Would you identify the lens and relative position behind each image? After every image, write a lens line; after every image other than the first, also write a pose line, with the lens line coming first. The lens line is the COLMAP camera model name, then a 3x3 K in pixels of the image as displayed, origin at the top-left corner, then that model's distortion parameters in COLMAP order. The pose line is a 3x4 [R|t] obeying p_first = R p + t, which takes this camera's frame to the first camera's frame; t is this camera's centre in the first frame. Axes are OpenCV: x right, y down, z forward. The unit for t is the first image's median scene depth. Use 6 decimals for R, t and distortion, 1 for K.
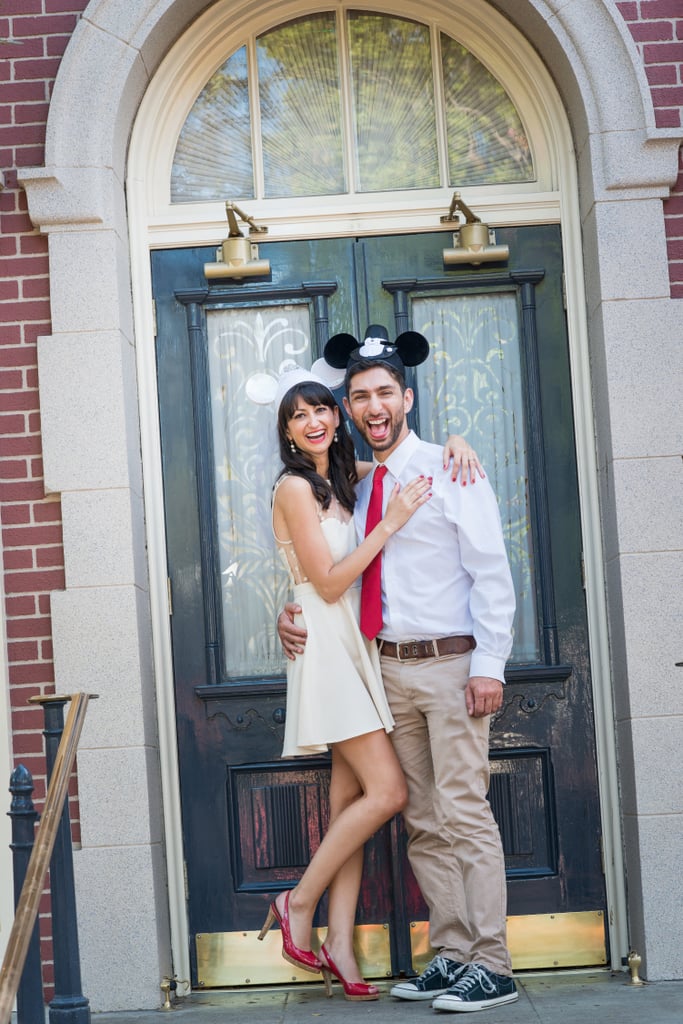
lens RADIAL K [[2909.0, 0, 341.5], [0, 2909.0, 512.0], [0, 0, 1]] dist [-0.073612, 0.222950]
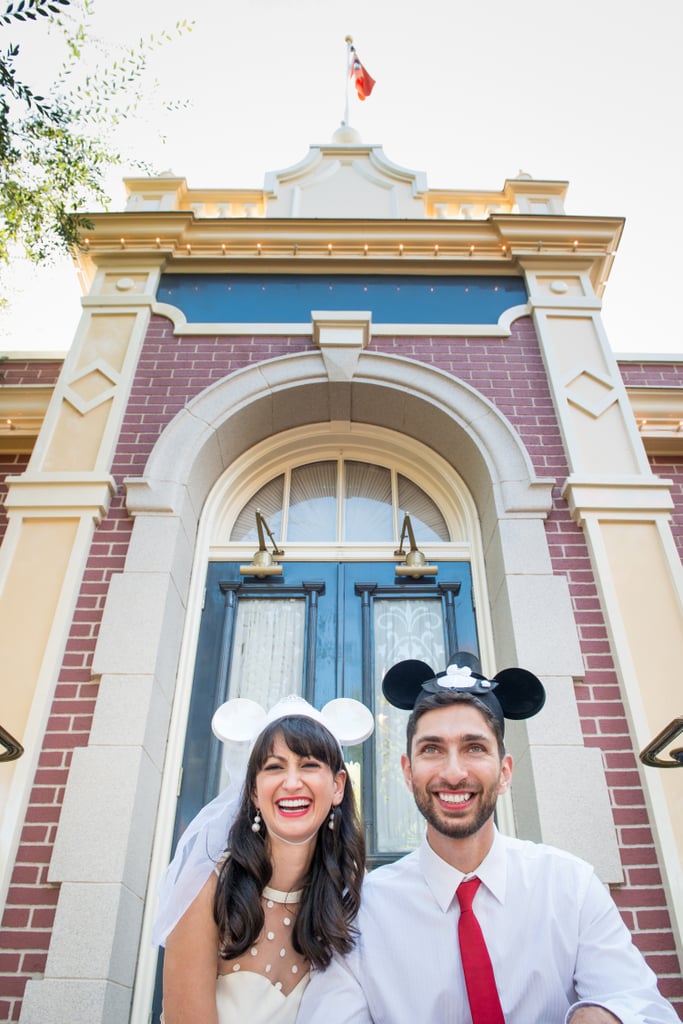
lens RADIAL K [[767.2, 0, 360.3], [0, 767.2, 512.1], [0, 0, 1]] dist [-0.061422, -0.001661]
pose [[0.998031, 0.061667, -0.011489, 0.019252], [-0.058524, 0.849463, -0.524393, 0.100472], [-0.022578, 0.524033, 0.851399, 0.638714]]
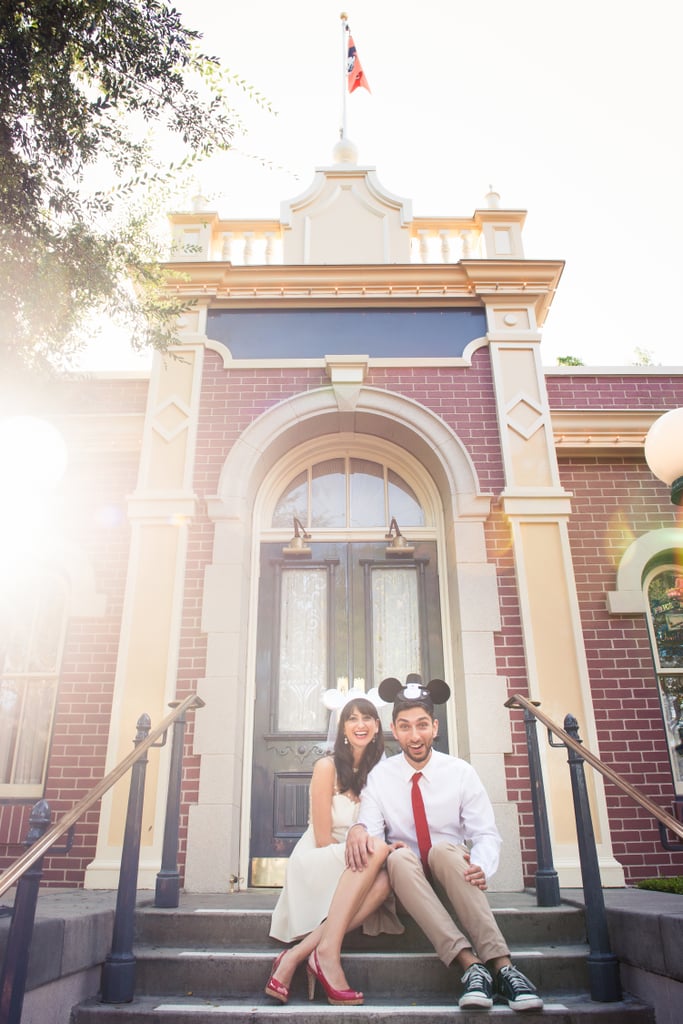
lens RADIAL K [[803.7, 0, 342.4], [0, 803.7, 494.9], [0, 0, 1]] dist [-0.053790, -0.003348]
pose [[0.998485, 0.053645, -0.012212, 0.005751], [-0.054553, 0.936547, -0.346271, 0.094978], [-0.007138, 0.346413, 0.938055, 0.384529]]
